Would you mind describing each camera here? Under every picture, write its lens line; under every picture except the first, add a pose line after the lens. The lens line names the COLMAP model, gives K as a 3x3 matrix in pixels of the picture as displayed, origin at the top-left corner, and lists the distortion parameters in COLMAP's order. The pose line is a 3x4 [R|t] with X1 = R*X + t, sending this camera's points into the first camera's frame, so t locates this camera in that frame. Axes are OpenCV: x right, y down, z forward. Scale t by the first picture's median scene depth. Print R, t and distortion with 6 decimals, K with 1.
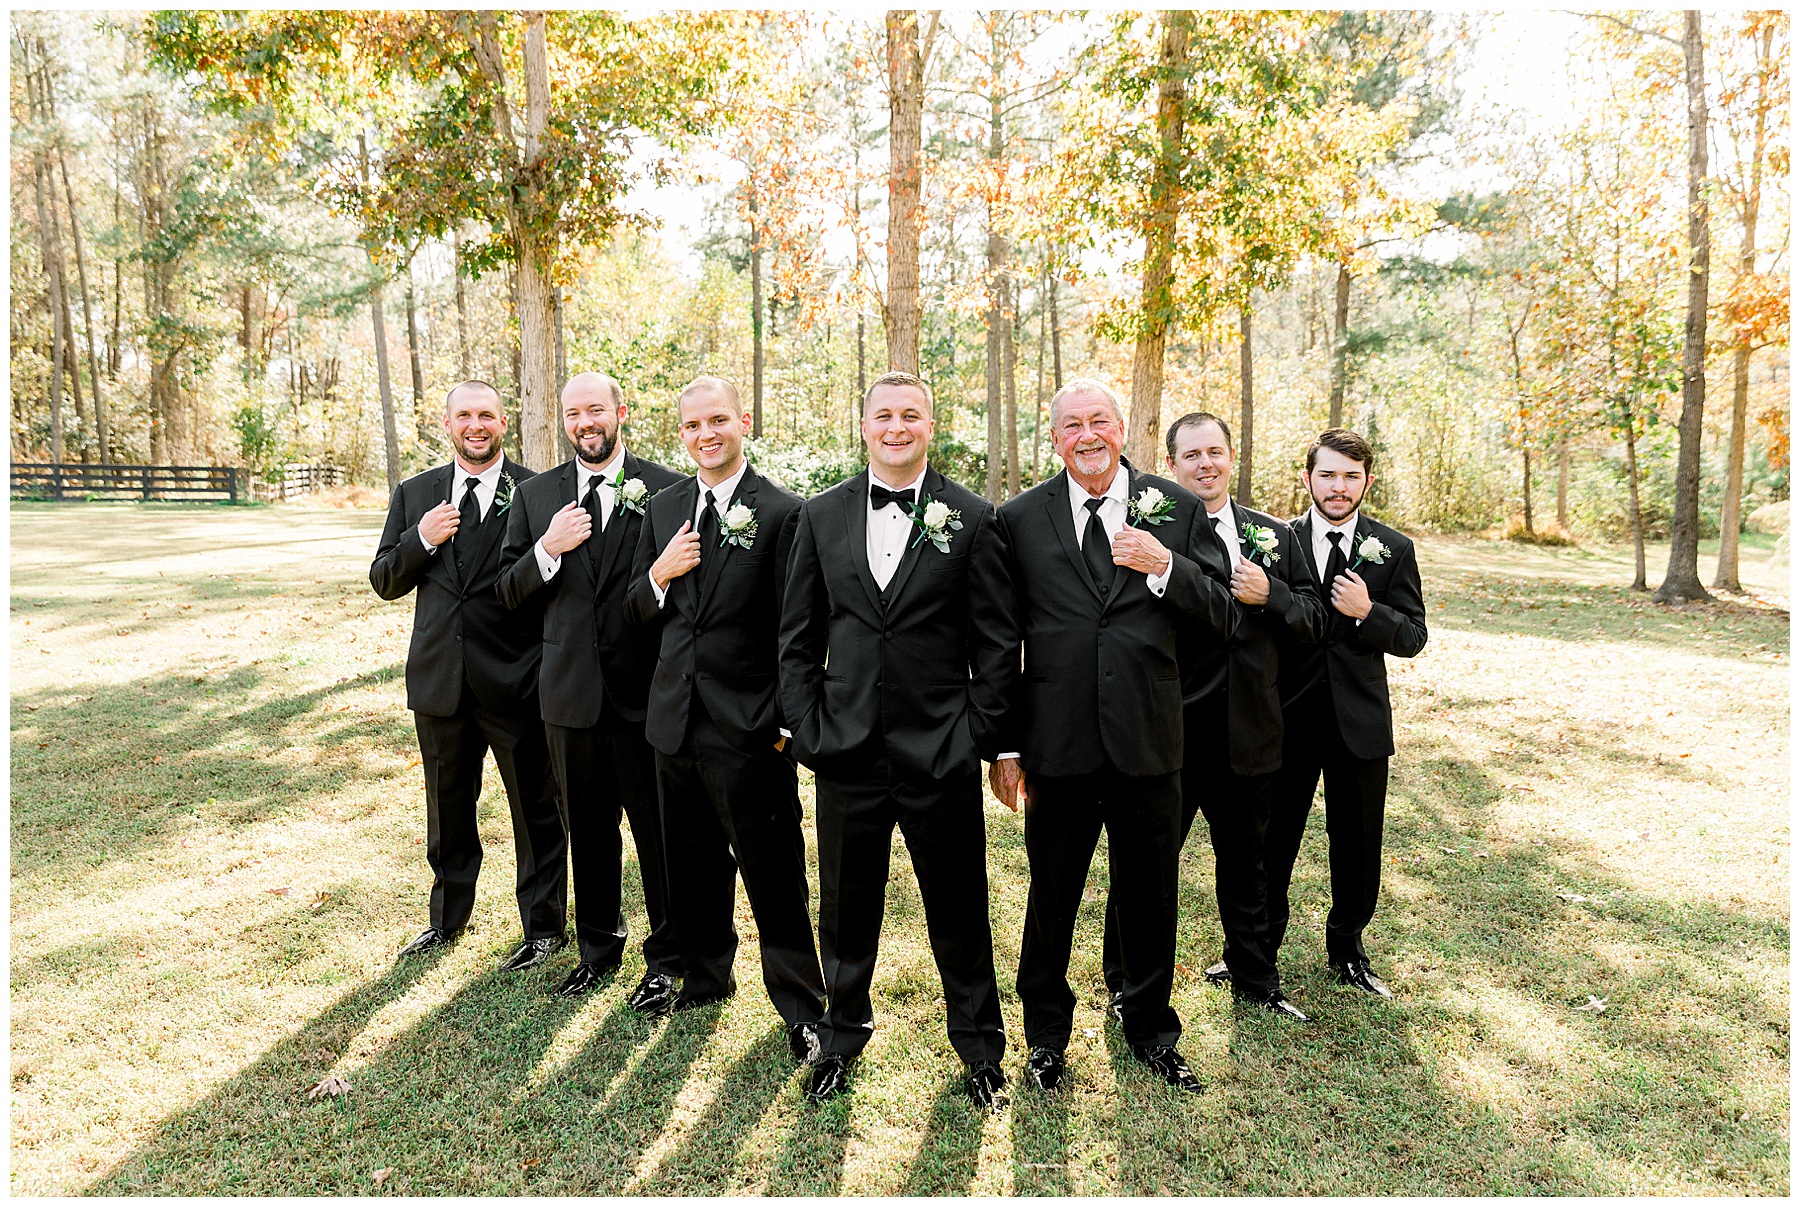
lens RADIAL K [[1489.9, 0, 858.6], [0, 1489.9, 604.4], [0, 0, 1]] dist [0.009087, 0.007175]
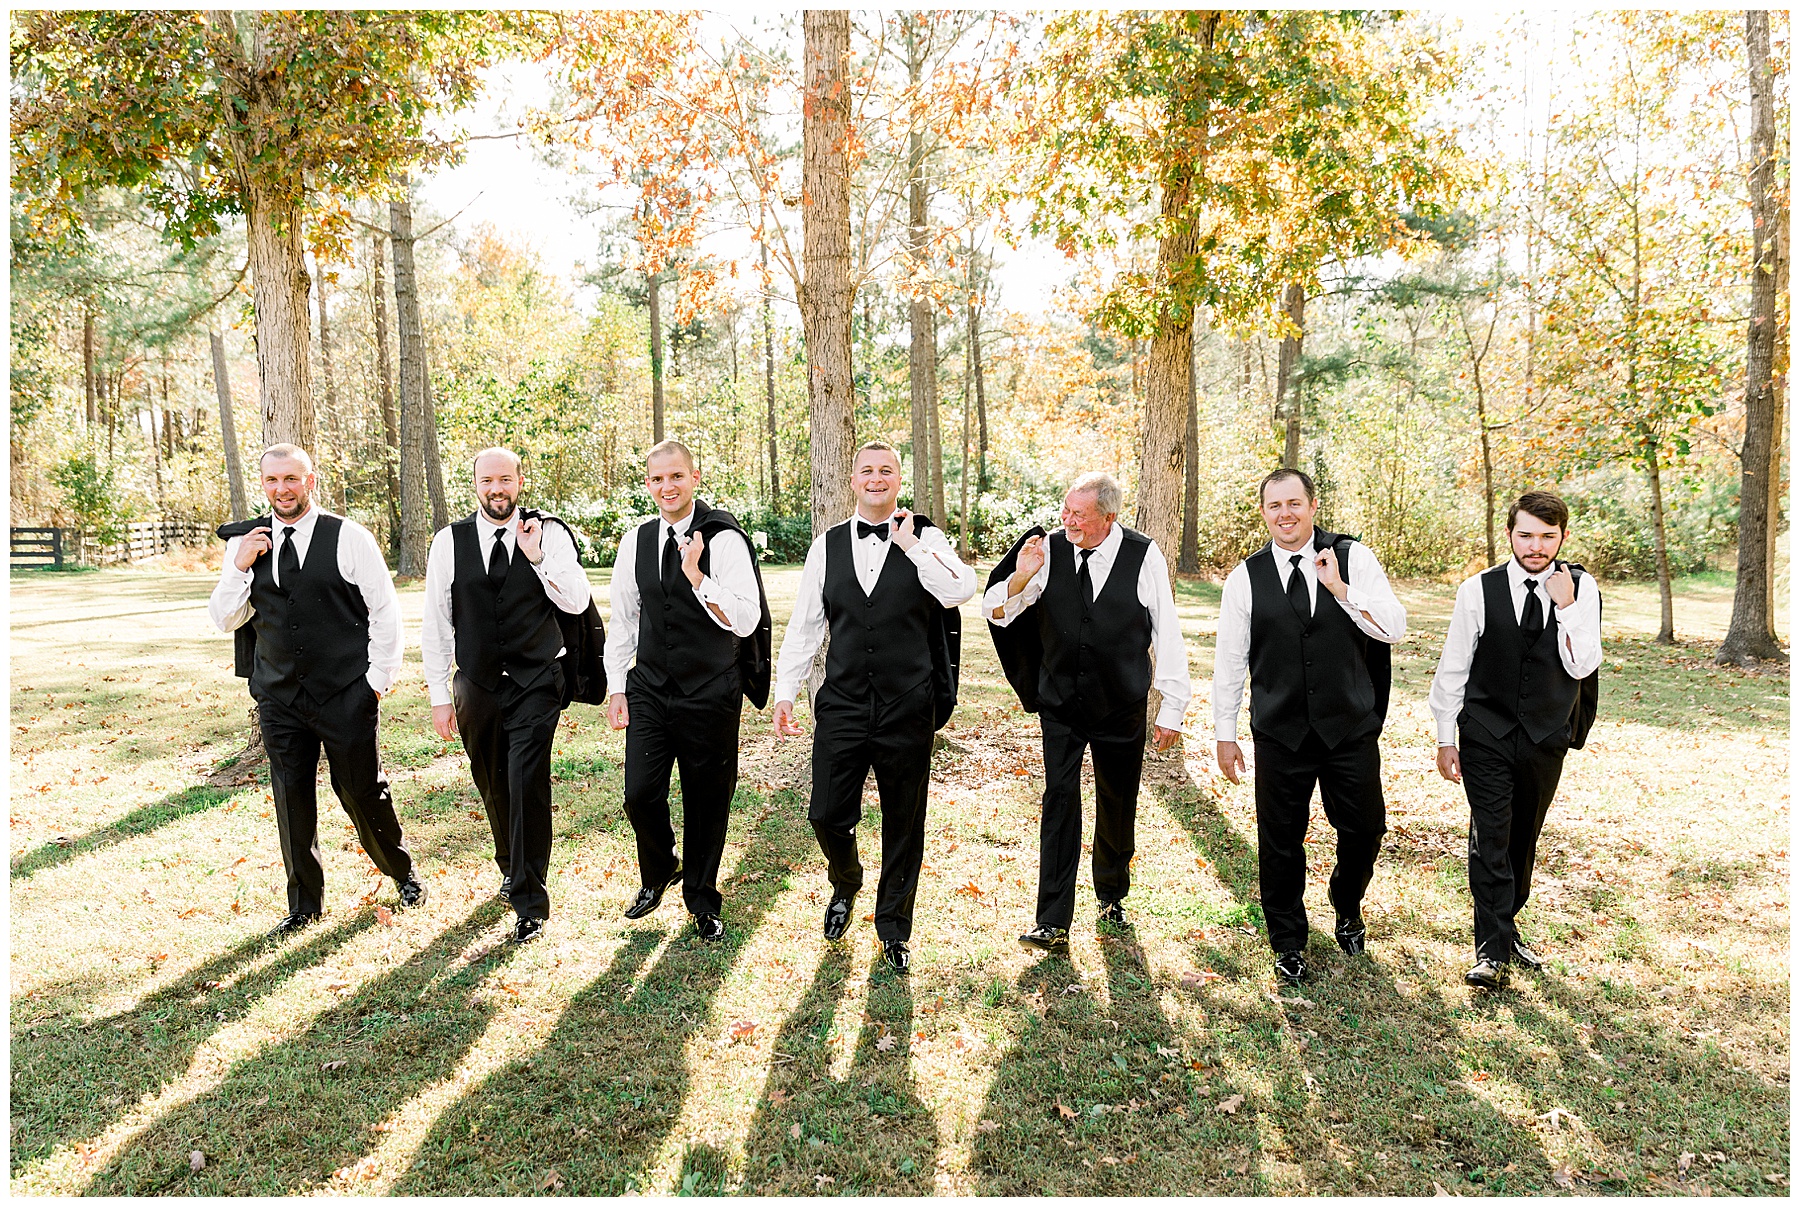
lens RADIAL K [[1489.9, 0, 858.6], [0, 1489.9, 604.4], [0, 0, 1]] dist [0.009087, 0.007175]
pose [[0.998152, -0.019460, 0.057558, 0.001030], [0.021263, 0.999297, -0.030888, -0.018779], [-0.056917, 0.032055, 0.997864, 0.193136]]
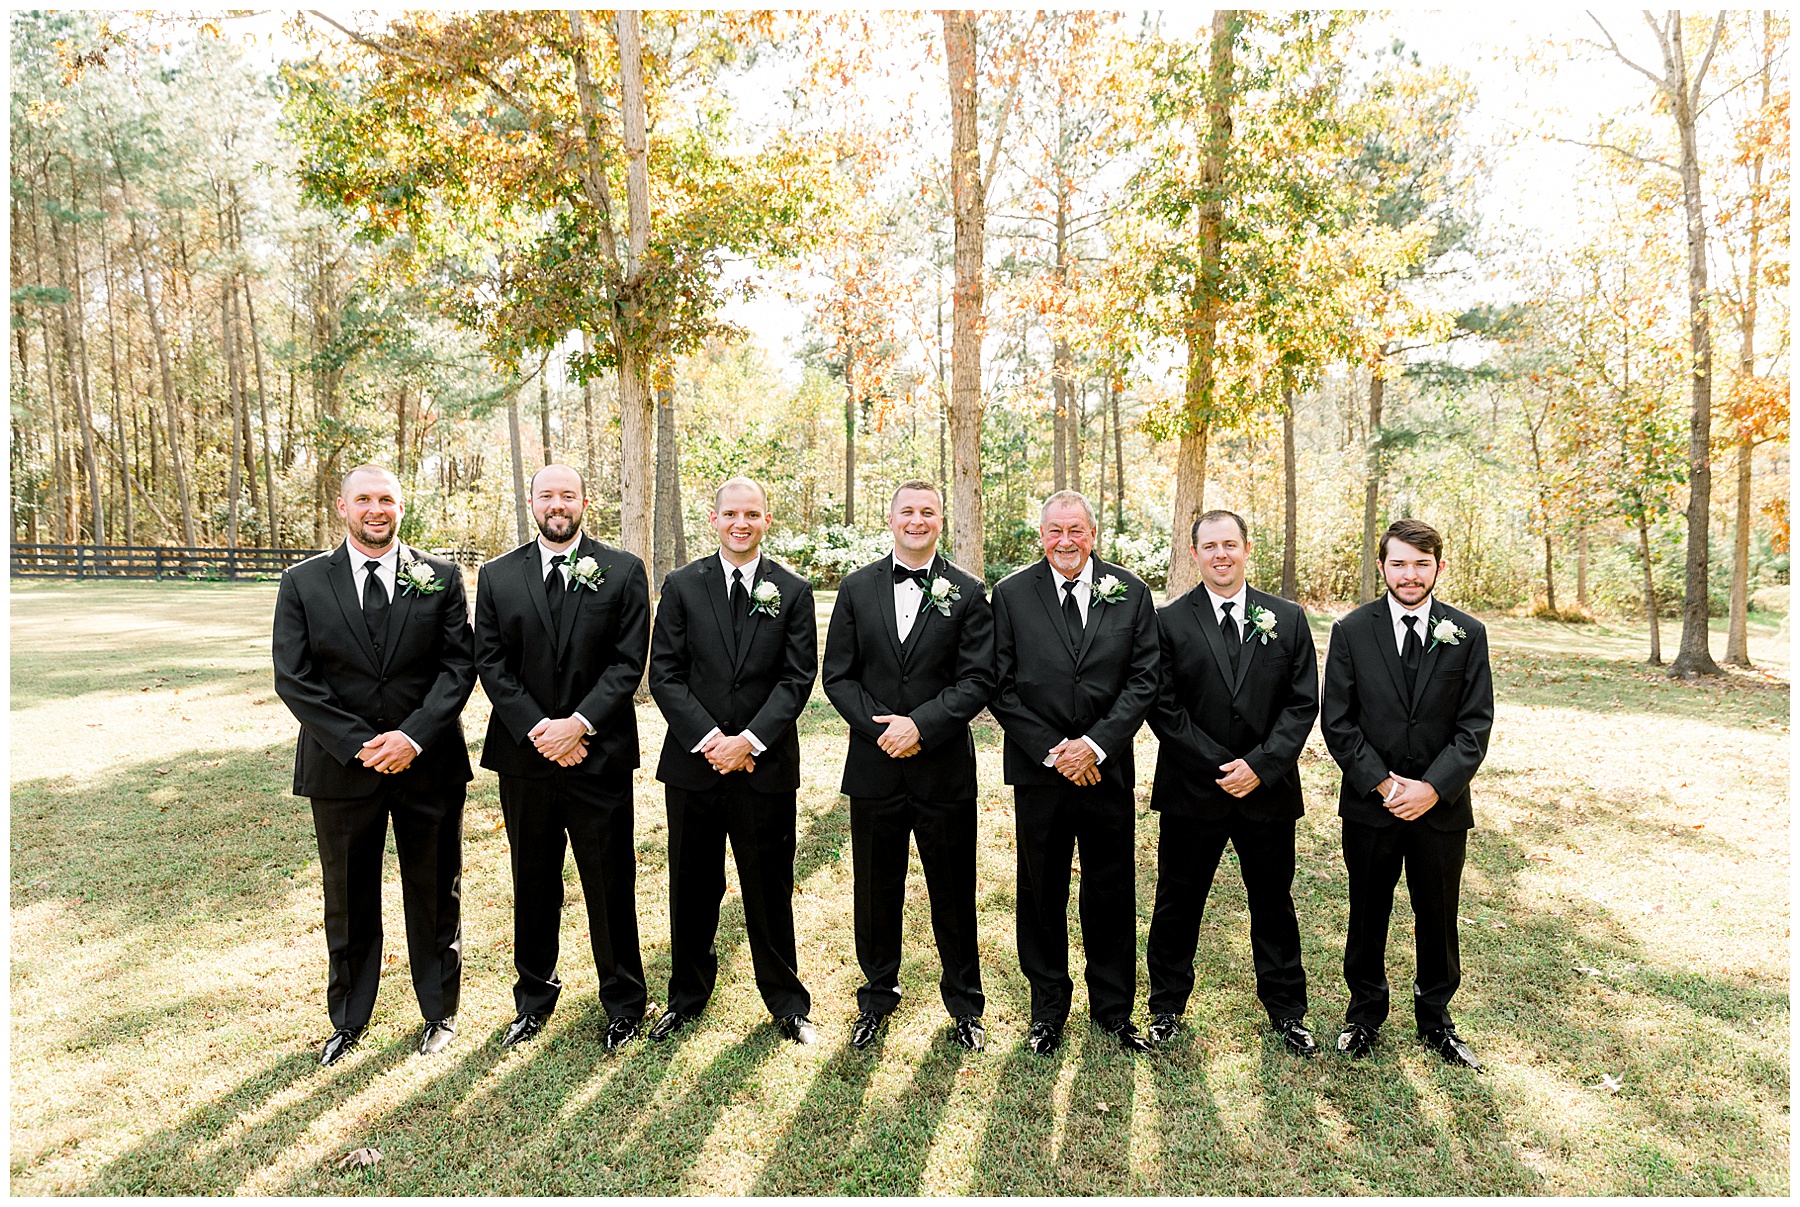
lens RADIAL K [[1335.1, 0, 900.0], [0, 1335.1, 603.5], [0, 0, 1]] dist [0.004945, 0.001378]
pose [[0.999434, 0.001490, -0.033611, 0.008660], [-0.003237, 0.998643, -0.051972, -0.002049], [0.033488, 0.052052, 0.998083, 0.012556]]
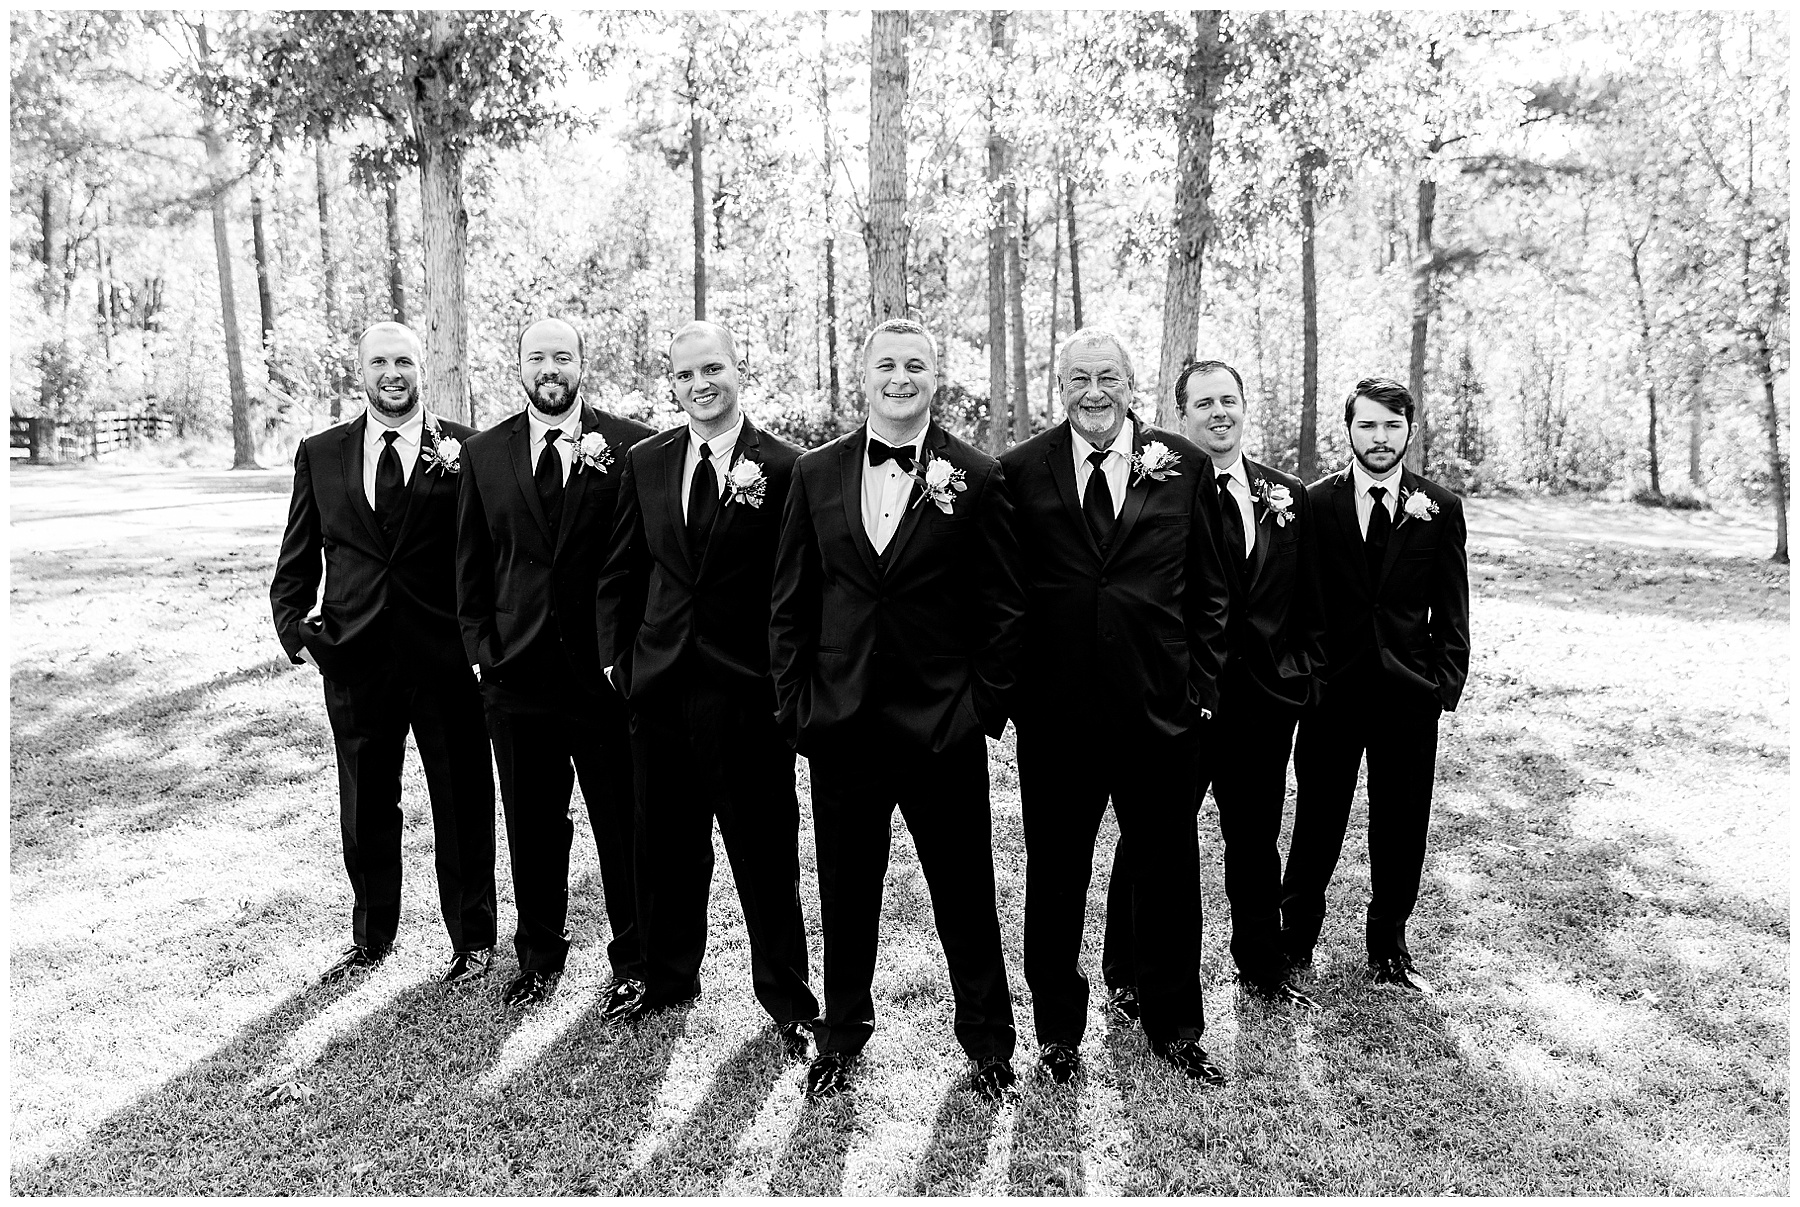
lens RADIAL K [[1900.4, 0, 890.1], [0, 1900.4, 580.2], [0, 0, 1]] dist [0.002524, 0.016069]
pose [[0.999423, -0.005712, 0.033493, -0.003418], [0.005855, 0.999974, -0.004200, 0.002304], [-0.033469, 0.004394, 0.999430, -0.035376]]
